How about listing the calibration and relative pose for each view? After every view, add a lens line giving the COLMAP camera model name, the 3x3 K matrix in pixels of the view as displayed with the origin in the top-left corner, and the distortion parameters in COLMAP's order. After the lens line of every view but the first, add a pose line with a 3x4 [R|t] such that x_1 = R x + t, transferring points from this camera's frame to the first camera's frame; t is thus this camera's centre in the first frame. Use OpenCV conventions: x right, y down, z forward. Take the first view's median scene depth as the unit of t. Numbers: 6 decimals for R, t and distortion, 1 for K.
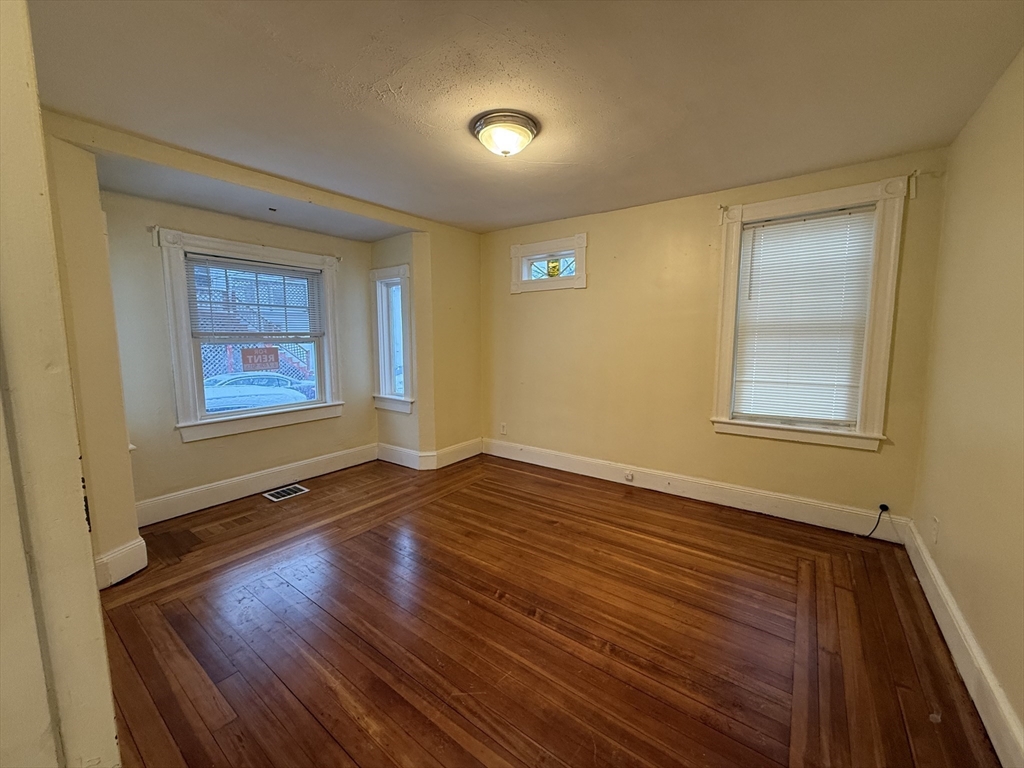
lens RADIAL K [[406.7, 0, 508.6], [0, 406.7, 383.7], [0, 0, 1]] dist [0.001731, -0.000385]
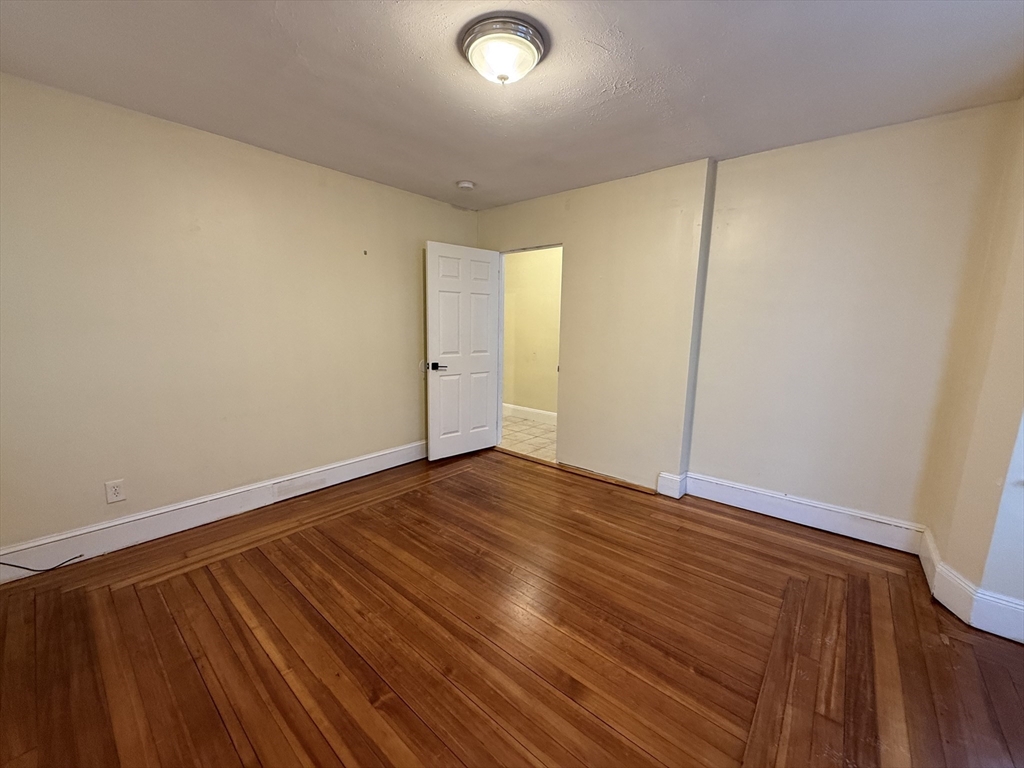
lens RADIAL K [[406.7, 0, 515.3], [0, 406.7, 379.3], [0, 0, 1]] dist [0.001731, -0.000385]
pose [[-0.998057, -0.020896, 0.058698, -0.073291], [-0.004536, 0.963950, 0.266045, -0.195958], [-0.062141, 0.265261, -0.962172, 1.635137]]
